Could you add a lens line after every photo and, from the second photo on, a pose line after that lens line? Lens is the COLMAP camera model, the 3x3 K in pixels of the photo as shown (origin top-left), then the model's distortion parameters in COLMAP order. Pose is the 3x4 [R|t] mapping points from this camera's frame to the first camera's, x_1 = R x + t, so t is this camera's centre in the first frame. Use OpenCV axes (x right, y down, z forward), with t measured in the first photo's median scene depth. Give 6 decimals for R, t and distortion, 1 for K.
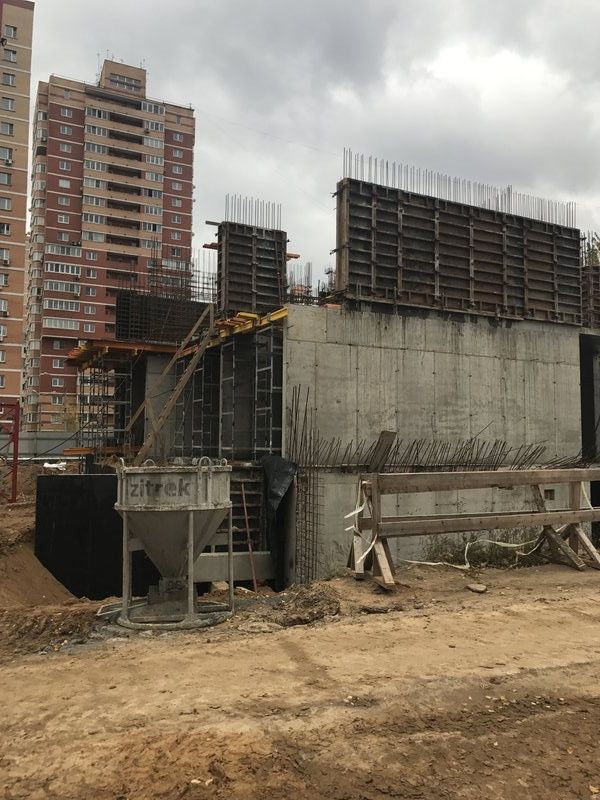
lens RADIAL K [[651.1, 0, 301.6], [0, 651.1, 395.5], [0, 0, 1]] dist [0.008773, -0.005037]
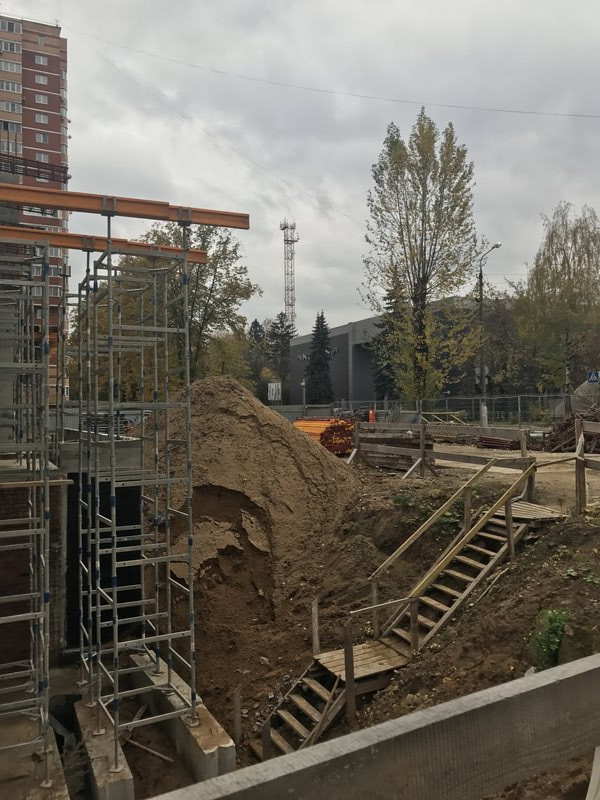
lens RADIAL K [[651.1, 0, 297.3], [0, 651.1, 400.5], [0, 0, 1]] dist [0.008773, -0.005037]
pose [[0.999697, -0.023962, -0.005693, 0.148682], [0.024266, 0.997821, 0.061360, 0.007048], [0.004210, -0.061480, 0.998099, 0.119733]]
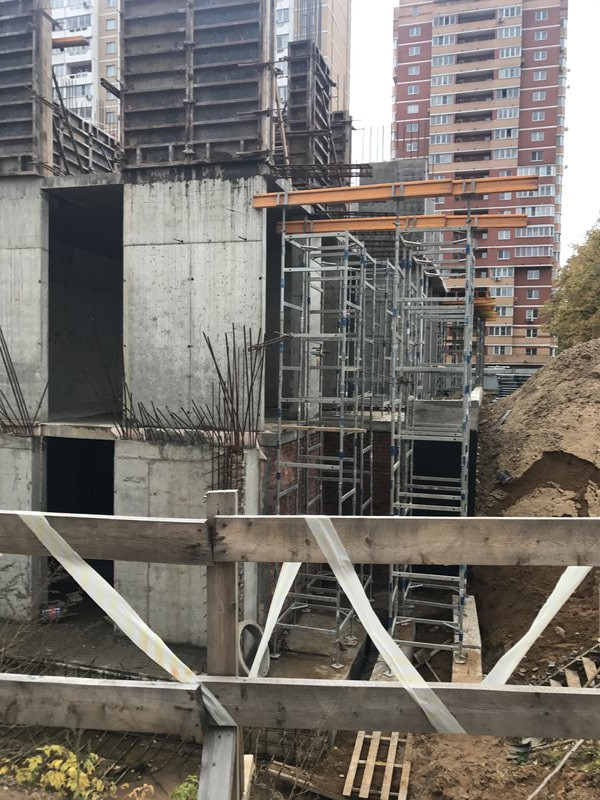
lens RADIAL K [[651.1, 0, 301.4], [0, 651.1, 398.5], [0, 0, 1]] dist [0.008773, -0.005037]
pose [[0.745651, 0.027320, -0.665776, 0.163692], [0.045647, 0.994718, 0.091942, 0.007131], [0.664771, -0.098947, 0.740465, 0.120873]]
